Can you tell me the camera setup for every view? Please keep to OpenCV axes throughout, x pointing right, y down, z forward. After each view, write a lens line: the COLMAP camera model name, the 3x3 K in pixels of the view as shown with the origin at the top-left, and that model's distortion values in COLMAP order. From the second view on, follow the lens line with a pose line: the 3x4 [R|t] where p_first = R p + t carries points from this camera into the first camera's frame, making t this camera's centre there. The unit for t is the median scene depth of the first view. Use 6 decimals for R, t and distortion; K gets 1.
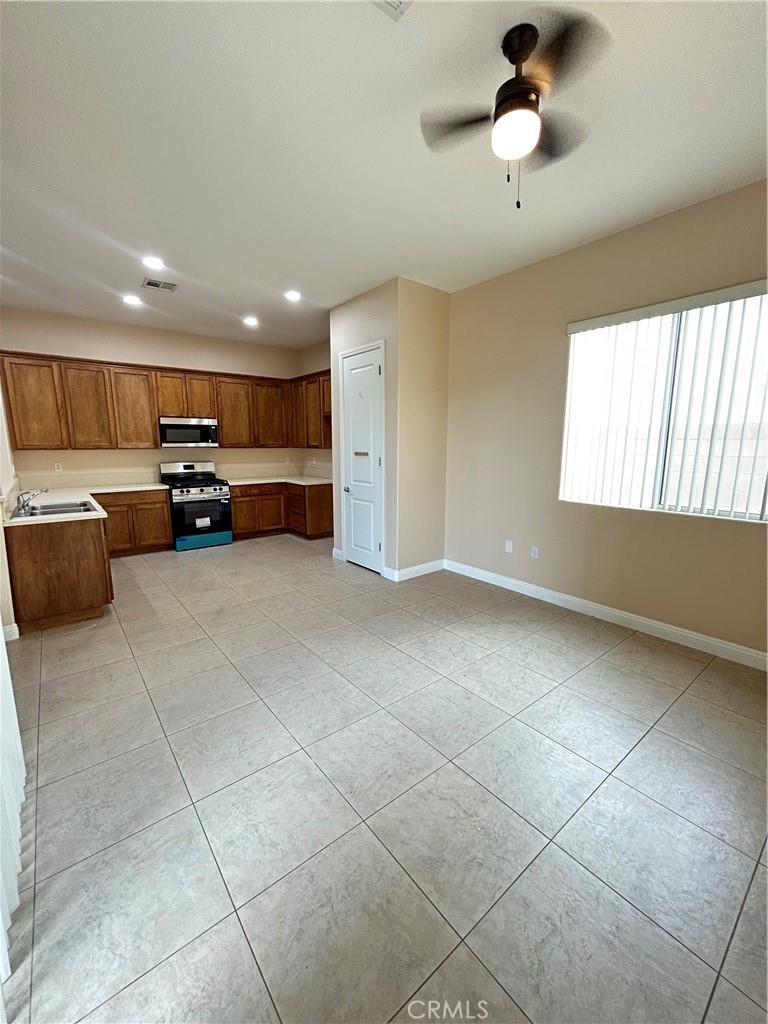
lens RADIAL K [[415.2, 0, 382.5], [0, 415.2, 510.4], [0, 0, 1]] dist [0.001782, 0.000664]
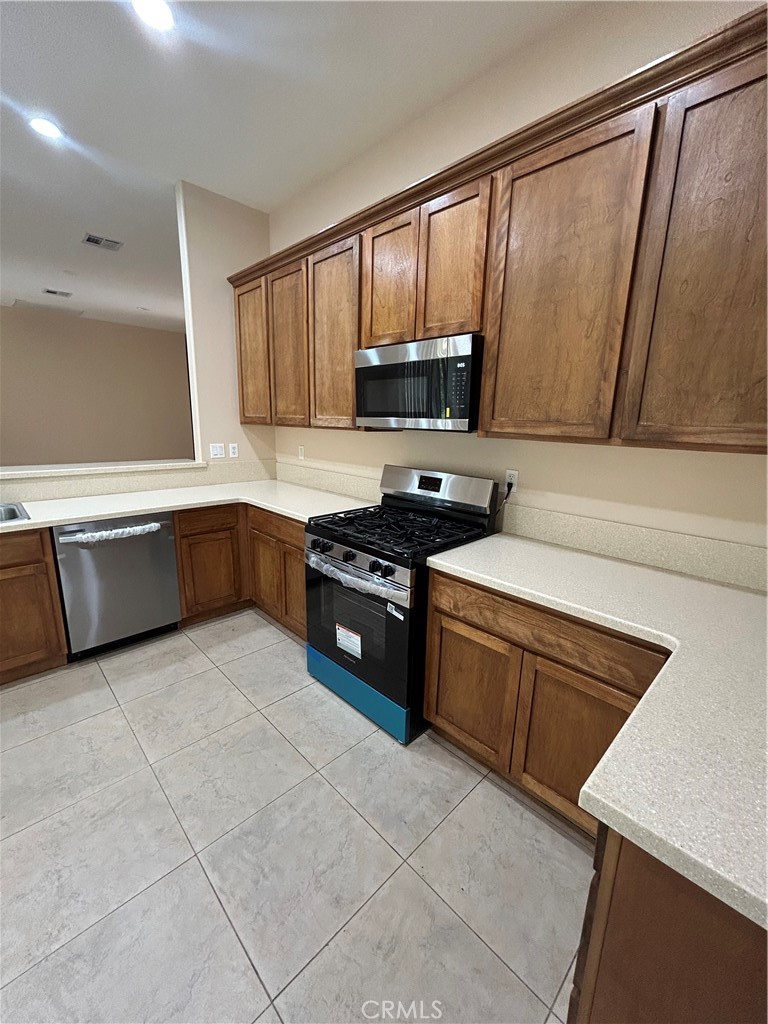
lens RADIAL K [[415.2, 0, 383.4], [0, 415.2, 512.5], [0, 0, 1]] dist [0.001782, 0.000664]
pose [[0.093768, 0.225088, -0.969816, -0.121169], [-0.179931, 0.961899, 0.205853, -0.174835], [0.979200, 0.155197, 0.130696, 1.079675]]
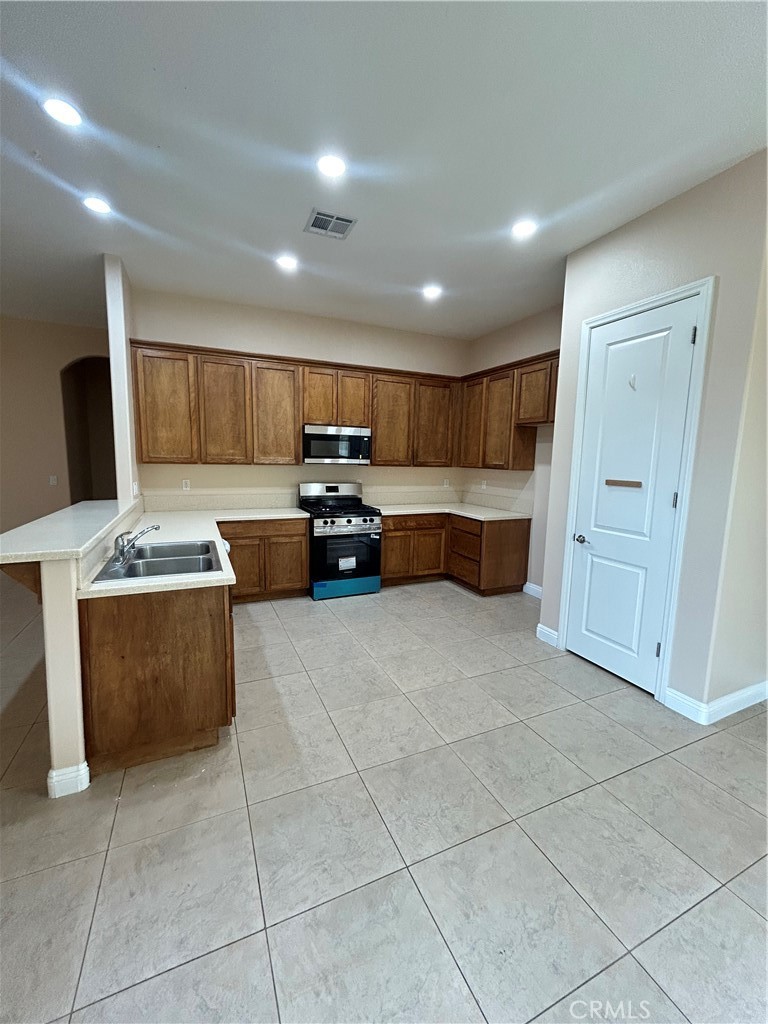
lens RADIAL K [[415.2, 0, 385.7], [0, 415.2, 510.6], [0, 0, 1]] dist [0.001782, 0.000664]
pose [[0.970130, 0.051048, -0.237152, -0.213591], [-0.059915, 0.997743, -0.030329, -0.054161], [0.235068, 0.043632, 0.970999, 0.314600]]
